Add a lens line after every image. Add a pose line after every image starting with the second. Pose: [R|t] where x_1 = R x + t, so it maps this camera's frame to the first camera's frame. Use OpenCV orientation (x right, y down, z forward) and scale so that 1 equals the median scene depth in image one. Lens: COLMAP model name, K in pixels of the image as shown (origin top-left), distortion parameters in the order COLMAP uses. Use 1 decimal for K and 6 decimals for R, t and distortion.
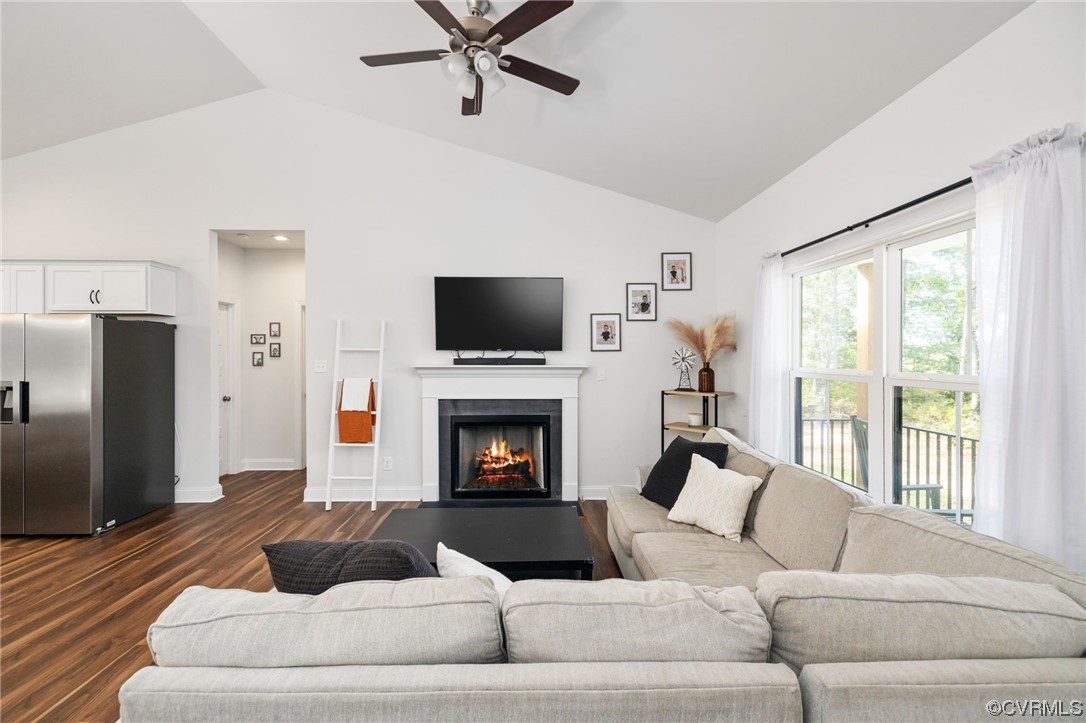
lens RADIAL K [[479.6, 0, 543.4], [0, 479.6, 354.5], [0, 0, 1]] dist [-0.000158, -0.000096]
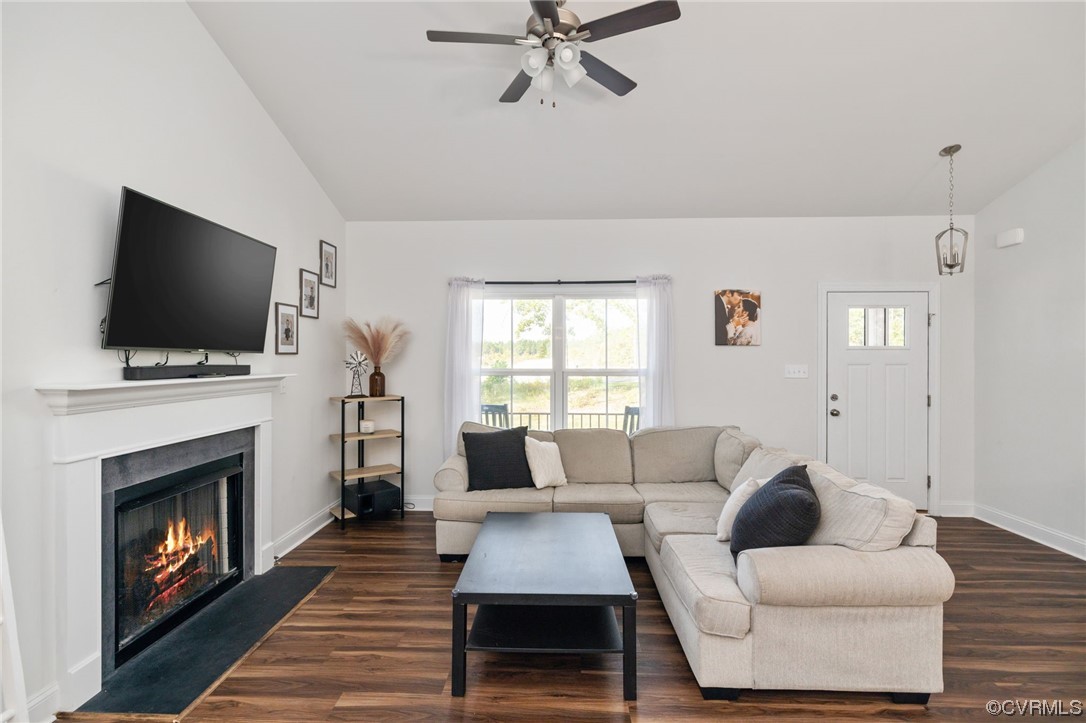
lens RADIAL K [[549.6, 0, 546.4], [0, 549.6, 356.6], [0, 0, 1]] dist [-0.003905, 0.000546]
pose [[0.014419, 0.004009, 0.999888, -0.724050], [0.000988, 0.999991, -0.004023, 0.000525], [-0.999896, 0.001046, 0.014415, 0.583235]]
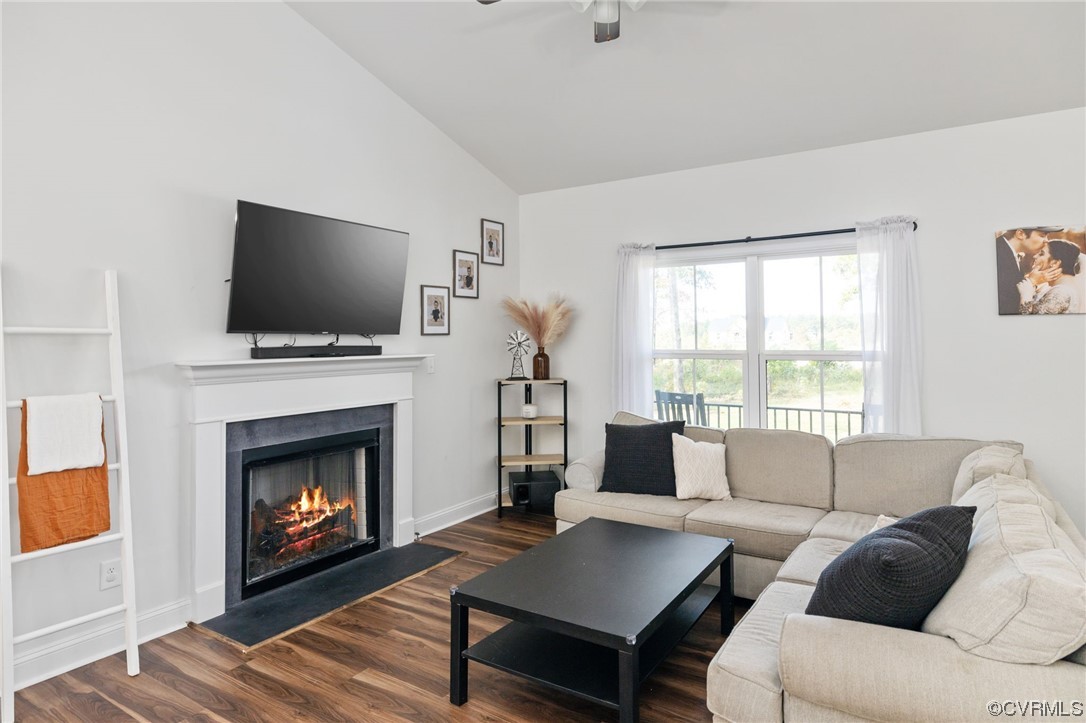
lens RADIAL K [[649.5, 0, 541.4], [0, 649.5, 316.5], [0, 0, 1]] dist [-0.000755, -0.000996]
pose [[0.540120, 0.024792, 0.841223, -0.651960], [0.007100, 0.999396, -0.034013, -0.000064], [-0.841558, 0.024343, 0.539618, 0.298951]]
